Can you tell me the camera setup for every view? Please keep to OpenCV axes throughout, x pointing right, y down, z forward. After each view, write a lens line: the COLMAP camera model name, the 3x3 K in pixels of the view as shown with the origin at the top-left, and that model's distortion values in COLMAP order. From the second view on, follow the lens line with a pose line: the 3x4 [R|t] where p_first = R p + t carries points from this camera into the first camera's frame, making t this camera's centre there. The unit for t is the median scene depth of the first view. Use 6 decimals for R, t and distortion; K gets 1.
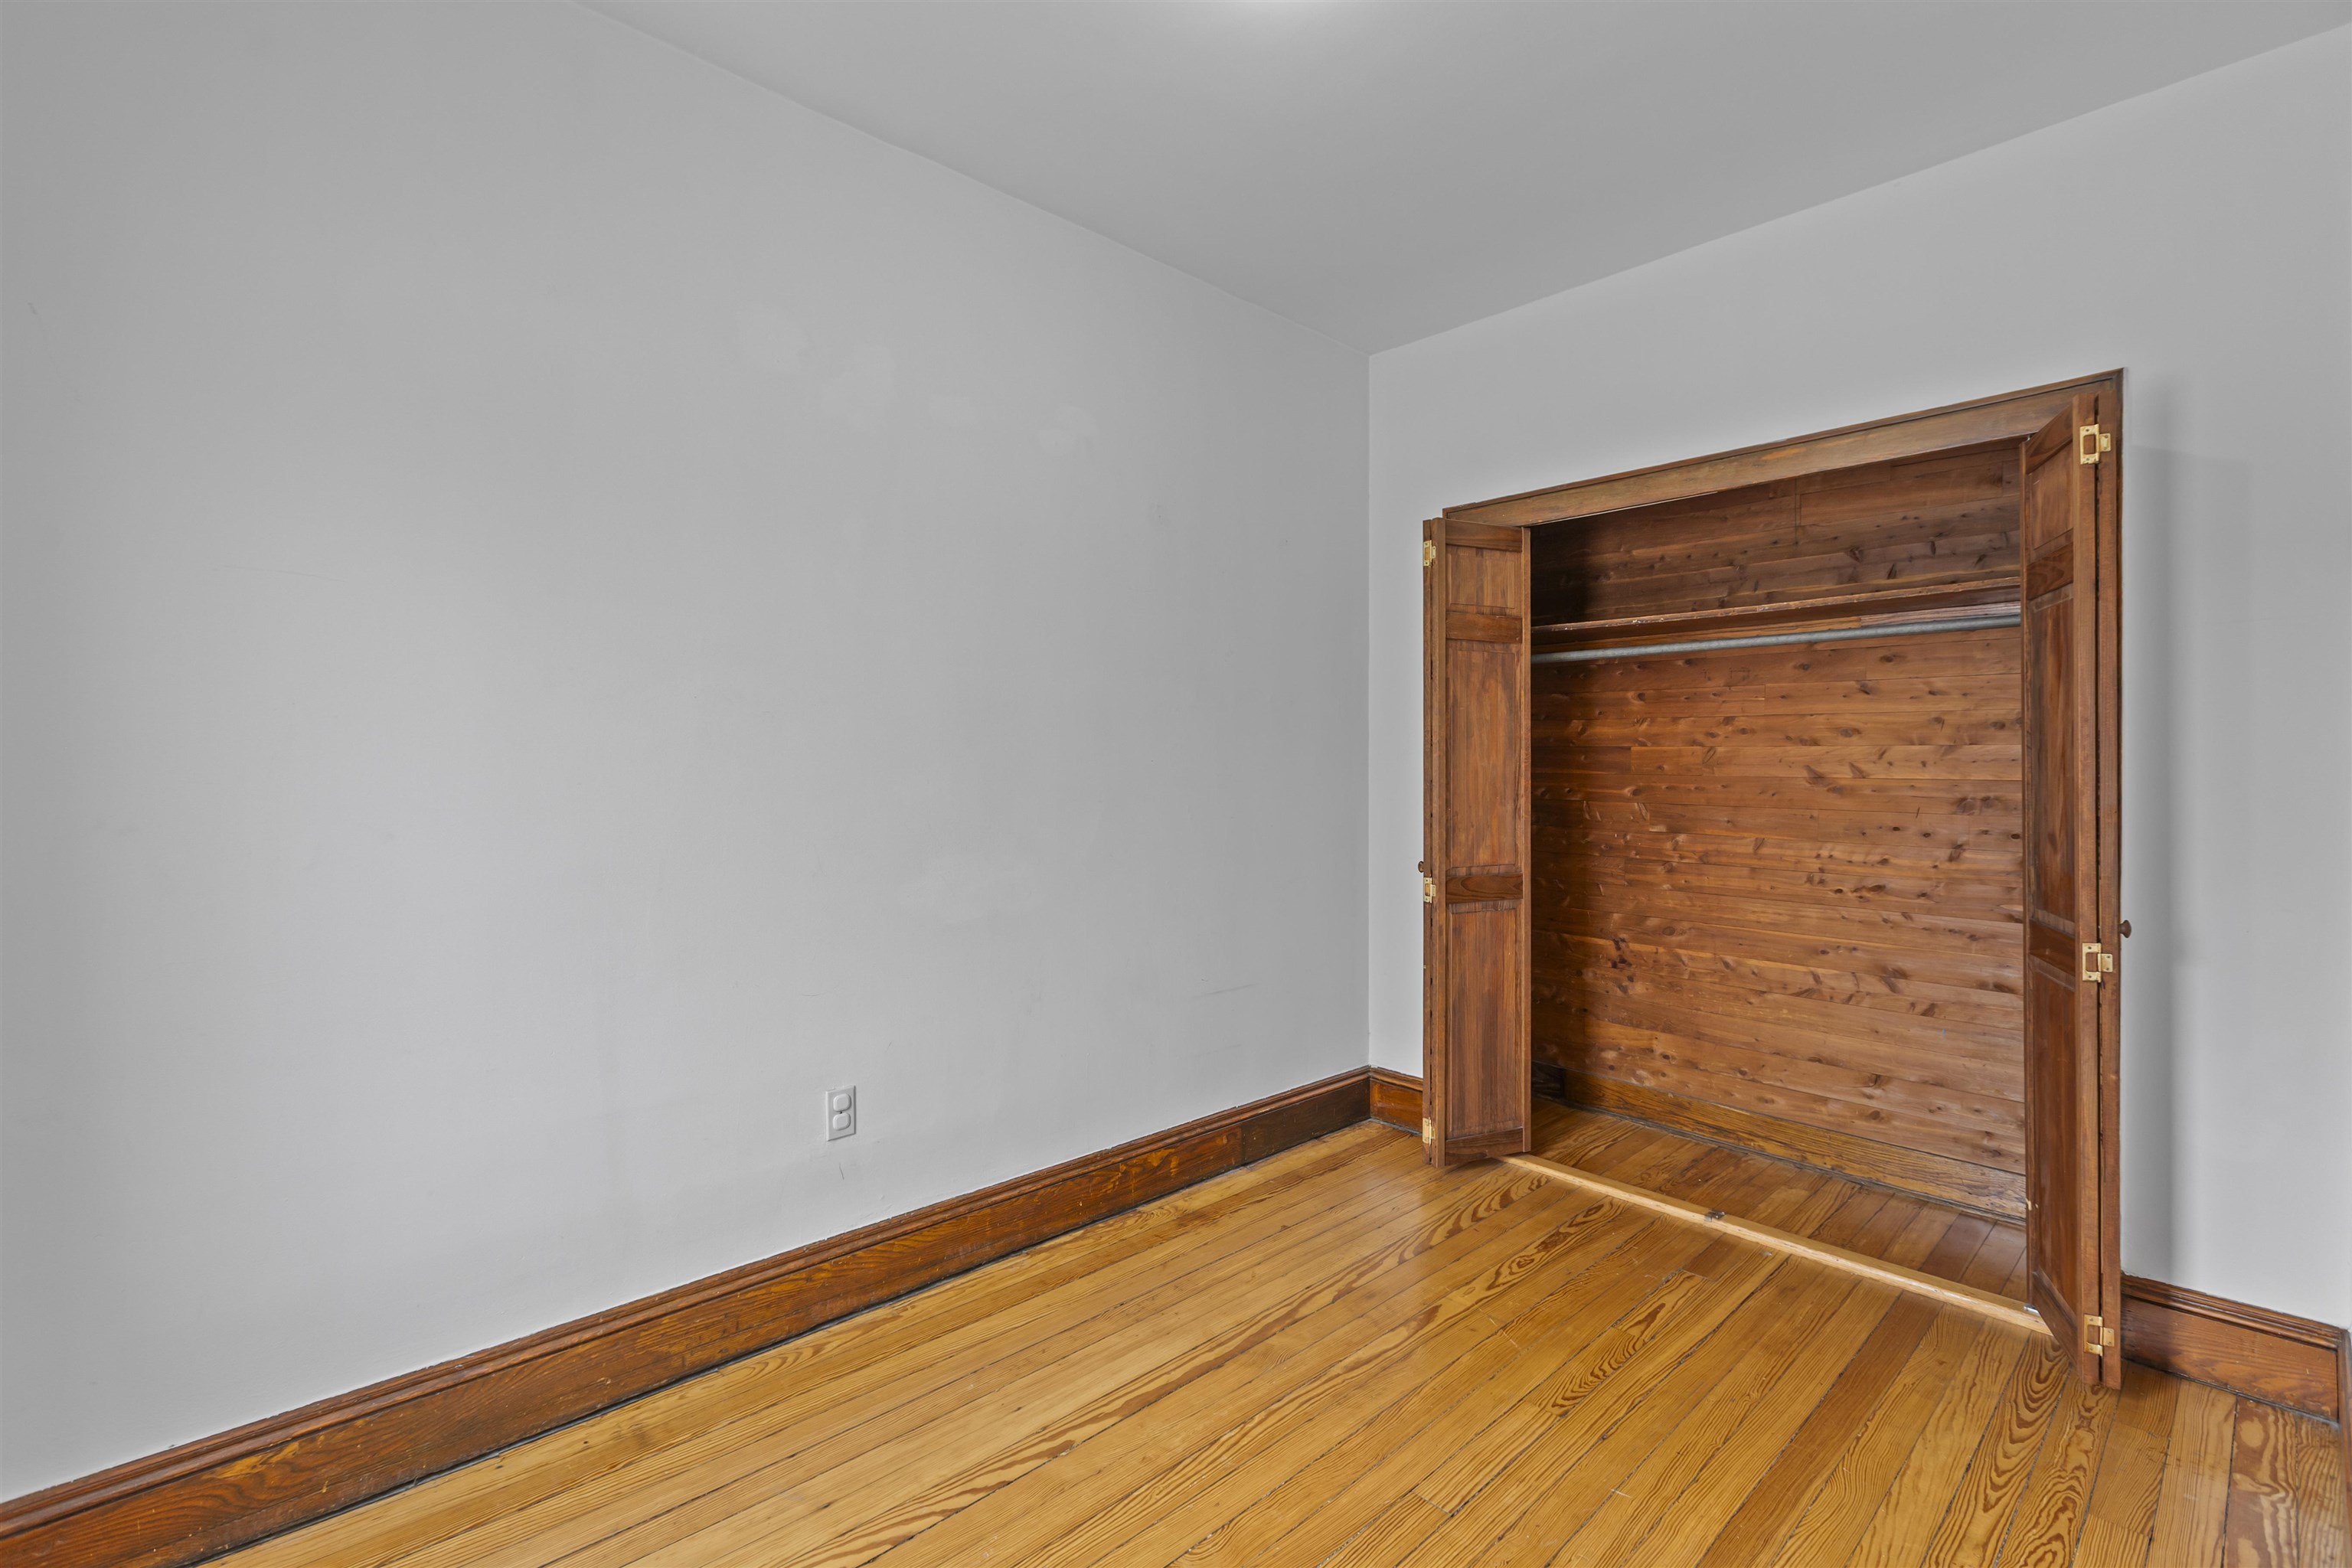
lens RADIAL K [[1048.2, 0, 1185.8], [0, 1048.2, 771.6], [0, 0, 1]] dist [-0.002093, -0.001177]
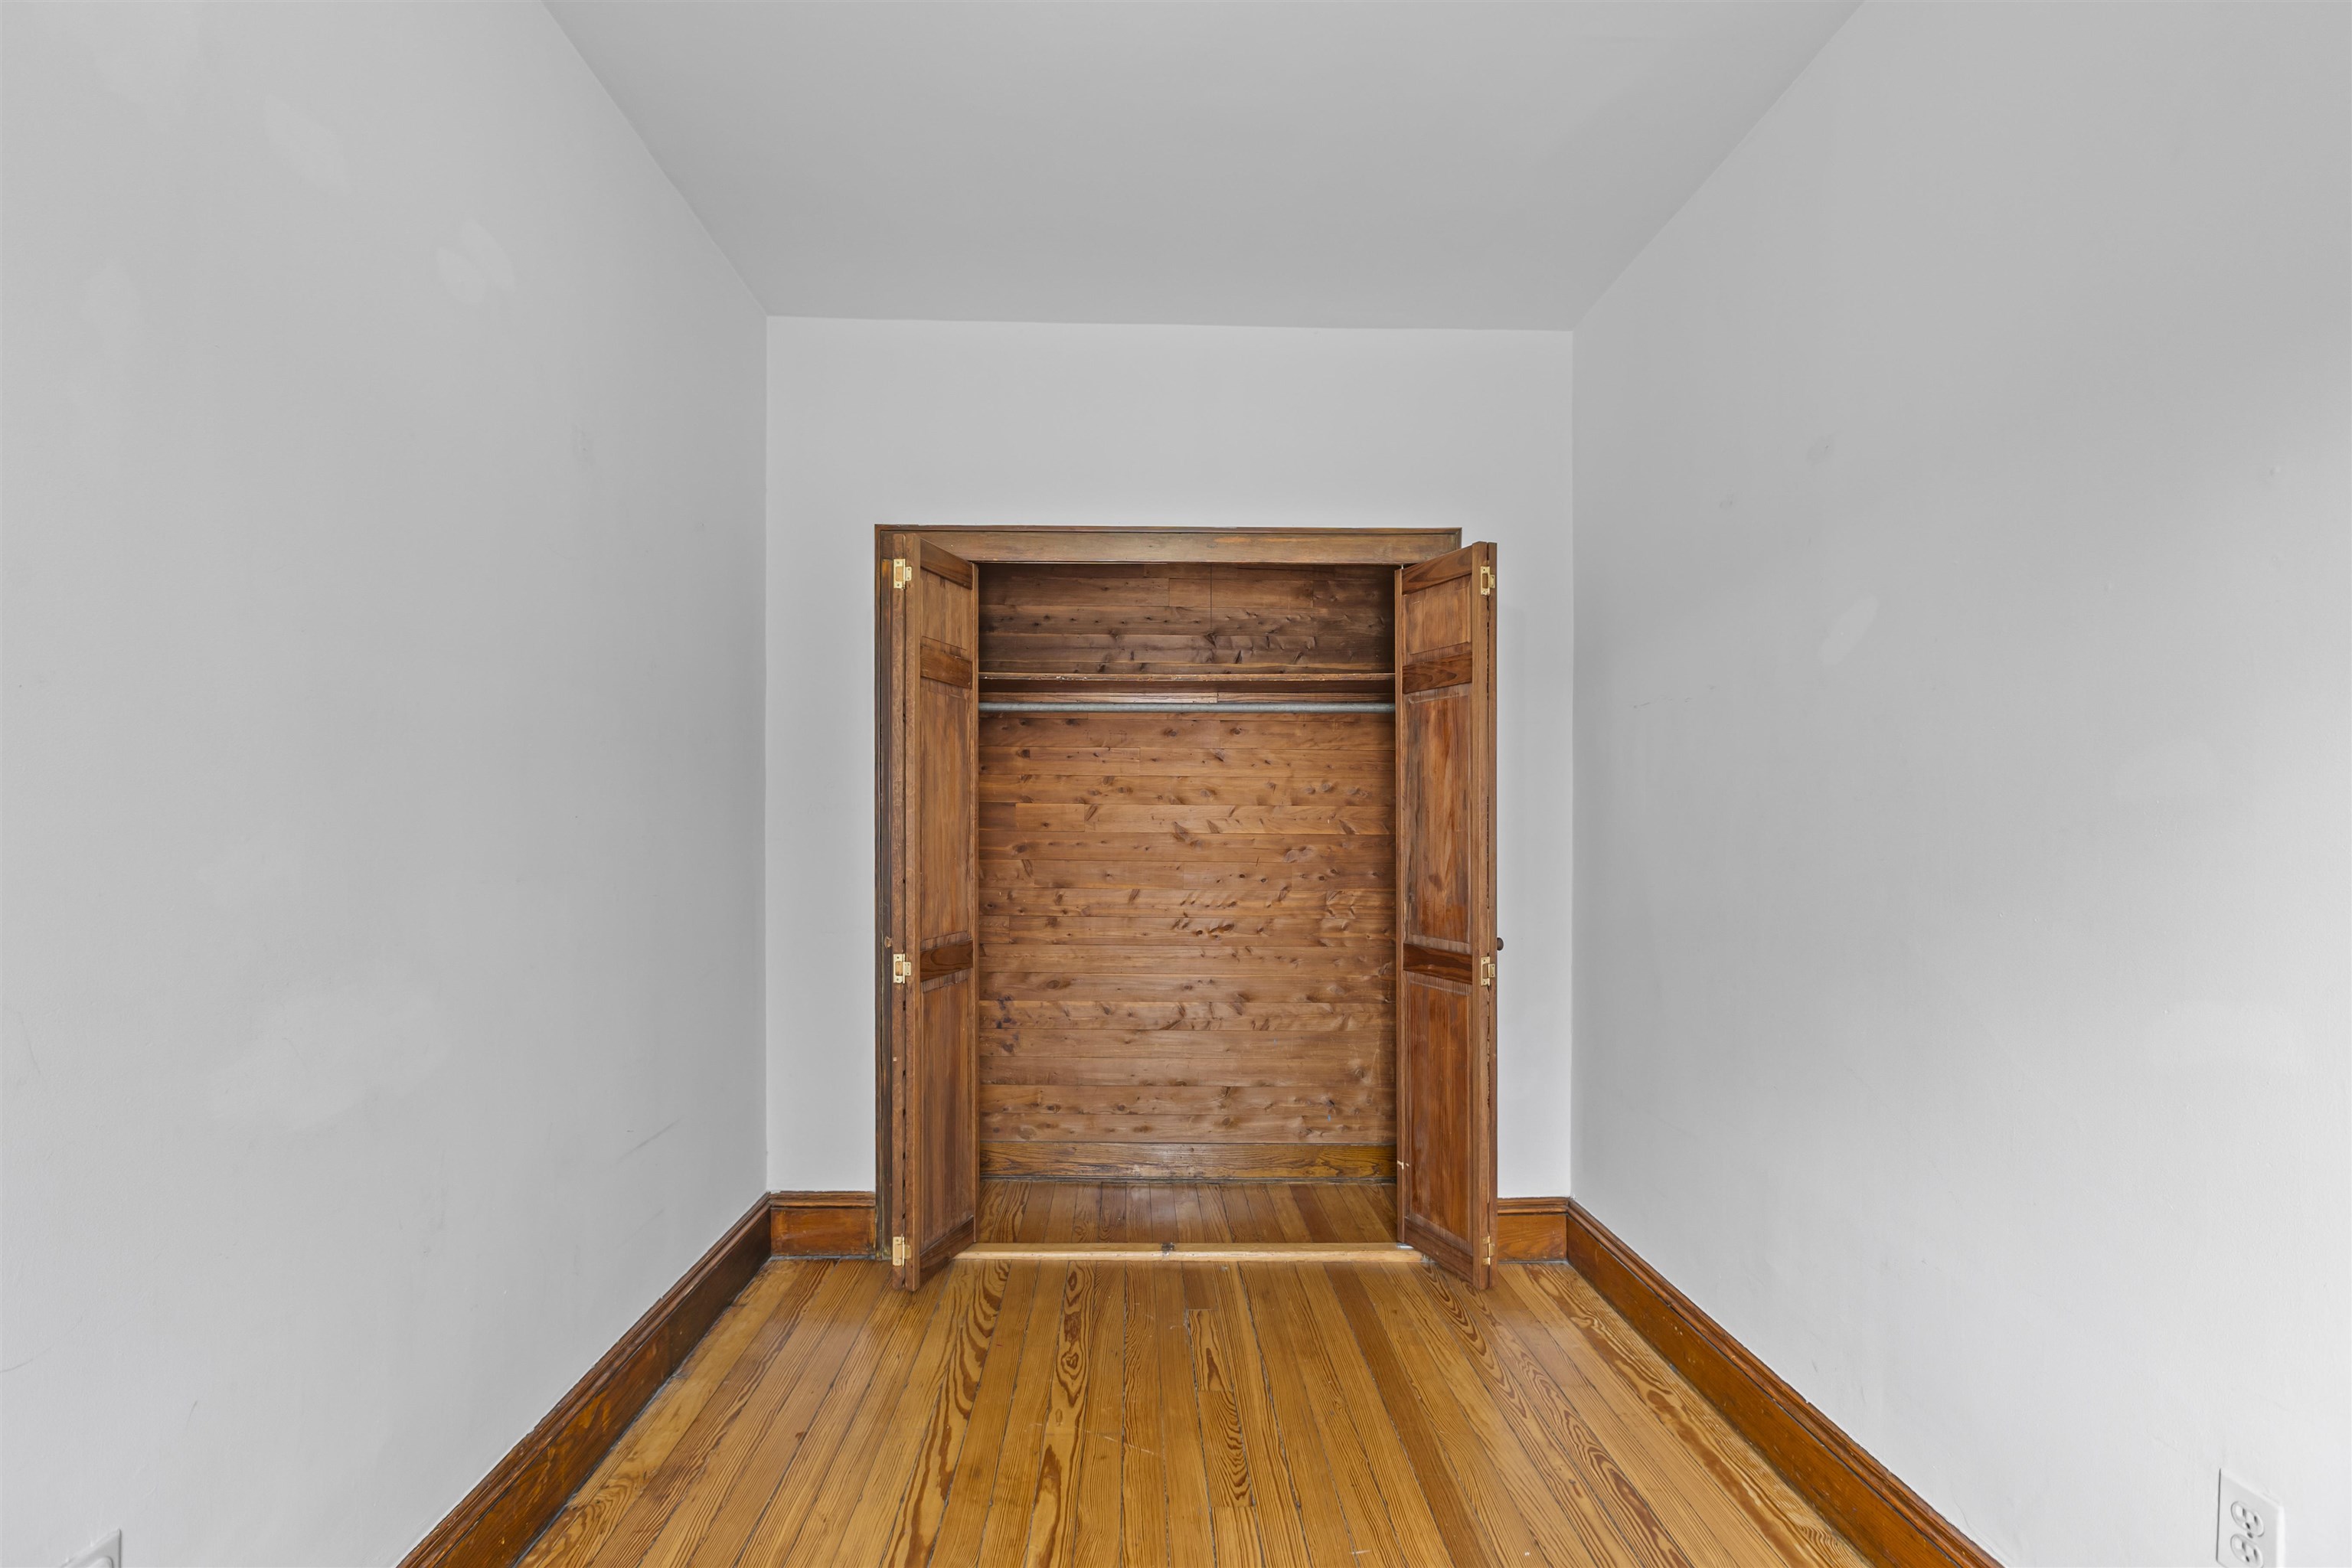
lens RADIAL K [[1048.2, 0, 1164.3], [0, 1048.2, 832.5], [0, 0, 1]] dist [-0.002093, -0.001177]
pose [[0.669273, -0.007585, 0.742978, -0.256396], [0.003212, 0.999968, 0.007315, -0.003421], [-0.743010, -0.002509, 0.669276, 0.269608]]
